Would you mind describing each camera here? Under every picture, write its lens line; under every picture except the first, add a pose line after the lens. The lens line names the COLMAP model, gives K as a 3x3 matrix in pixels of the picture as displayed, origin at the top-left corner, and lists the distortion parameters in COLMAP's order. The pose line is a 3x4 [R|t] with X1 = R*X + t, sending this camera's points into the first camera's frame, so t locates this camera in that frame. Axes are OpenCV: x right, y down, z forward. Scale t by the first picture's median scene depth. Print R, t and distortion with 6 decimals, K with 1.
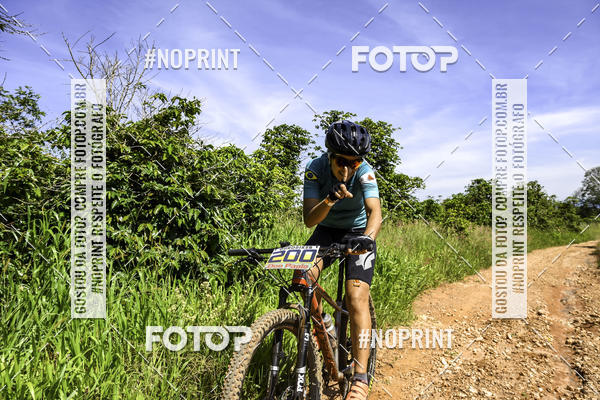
lens RADIAL K [[448.0, 0, 304.2], [0, 448.0, 209.3], [0, 0, 1]] dist [-0.131058, 0.108844]
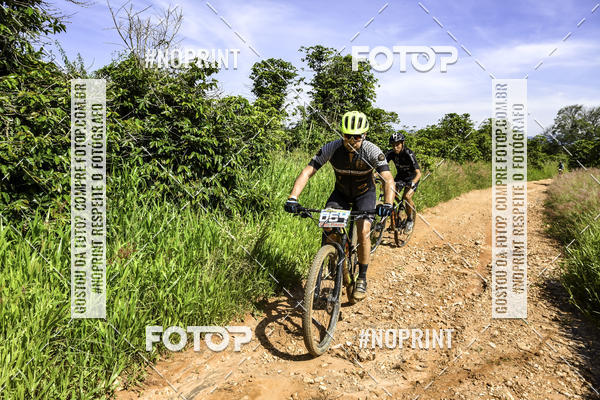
lens RADIAL K [[449.0, 0, 301.8], [0, 449.0, 214.7], [0, 0, 1]] dist [-0.133200, 0.112149]
pose [[0.997163, 0.046600, 0.059114, -0.054409], [-0.057220, 0.979517, 0.193062, -0.078634], [-0.048906, -0.195897, 0.979404, -0.280473]]
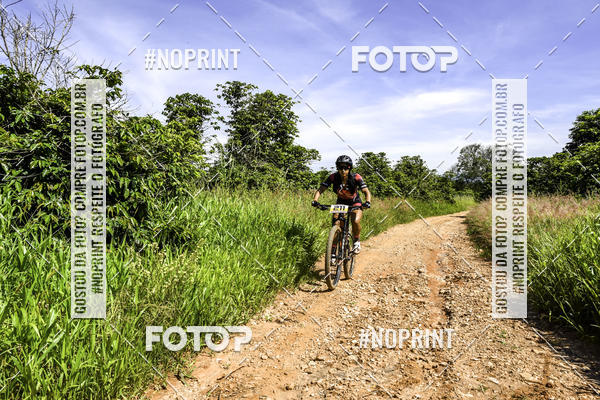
lens RADIAL K [[449.0, 0, 305.1], [0, 449.0, 215.9], [0, 0, 1]] dist [-0.133200, 0.112149]
pose [[0.970842, -0.001808, 0.239712, -0.062613], [-0.018025, 0.996590, 0.080516, -0.002212], [-0.239040, -0.082489, 0.967500, -0.104580]]
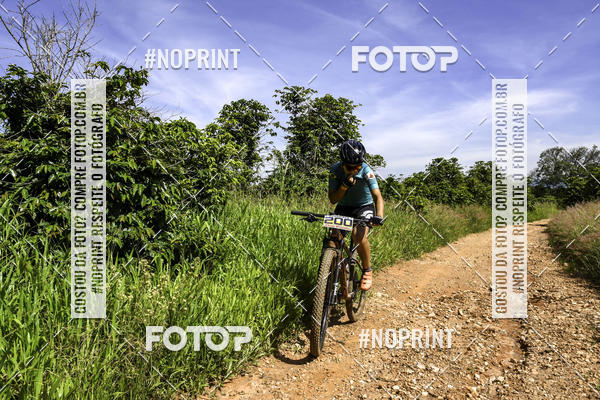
lens RADIAL K [[449.0, 0, 304.3], [0, 449.0, 211.6], [0, 0, 1]] dist [-0.133200, 0.112149]
pose [[0.996669, 0.000869, 0.081555, 0.023310], [-0.005277, 0.998535, 0.053858, 0.004104], [-0.081388, -0.054109, 0.995213, 0.018819]]
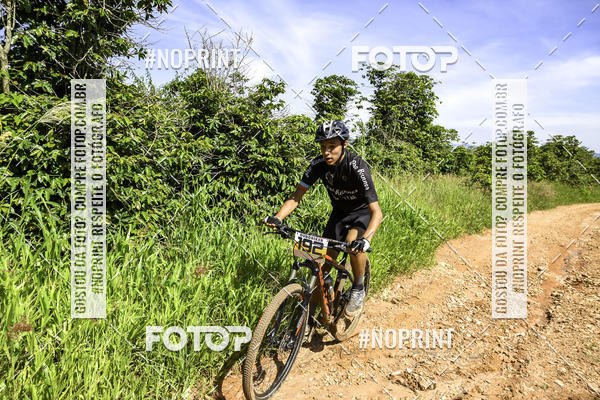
lens RADIAL K [[449.0, 0, 300.2], [0, 449.0, 214.5], [0, 0, 1]] dist [-0.133200, 0.112149]
pose [[0.994414, 0.085453, -0.061963, -0.078820], [-0.073416, 0.981710, 0.175657, -0.100472], [0.075840, -0.170127, 0.982499, -0.292980]]
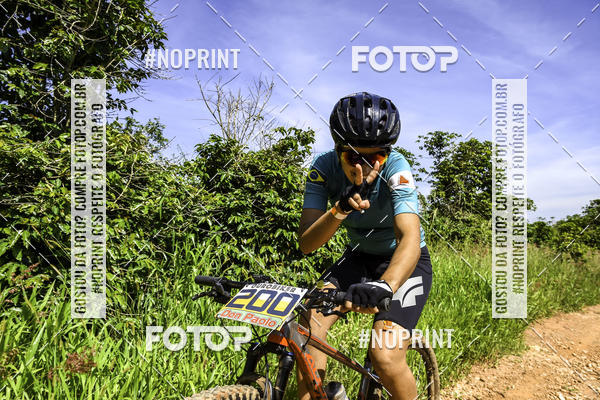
lens RADIAL K [[449.0, 0, 302.0], [0, 449.0, 209.4], [0, 0, 1]] dist [-0.133200, 0.112149]
pose [[0.974768, 0.007372, -0.223099, -0.020722], [-0.016662, 0.999069, -0.039785, -0.011881], [0.222598, 0.042498, 0.973984, -0.051105]]
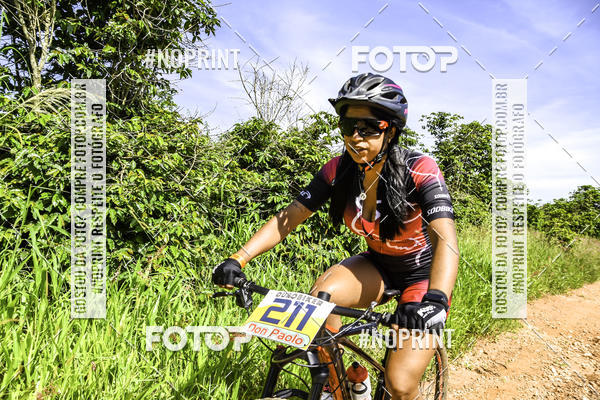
lens RADIAL K [[449.0, 0, 299.4], [0, 449.0, 213.9], [0, 0, 1]] dist [-0.133200, 0.112149]
pose [[0.977783, 0.078761, -0.194259, -0.100774], [-0.071074, 0.996399, 0.046241, -0.039983], [0.197201, -0.031407, 0.979860, -0.145533]]
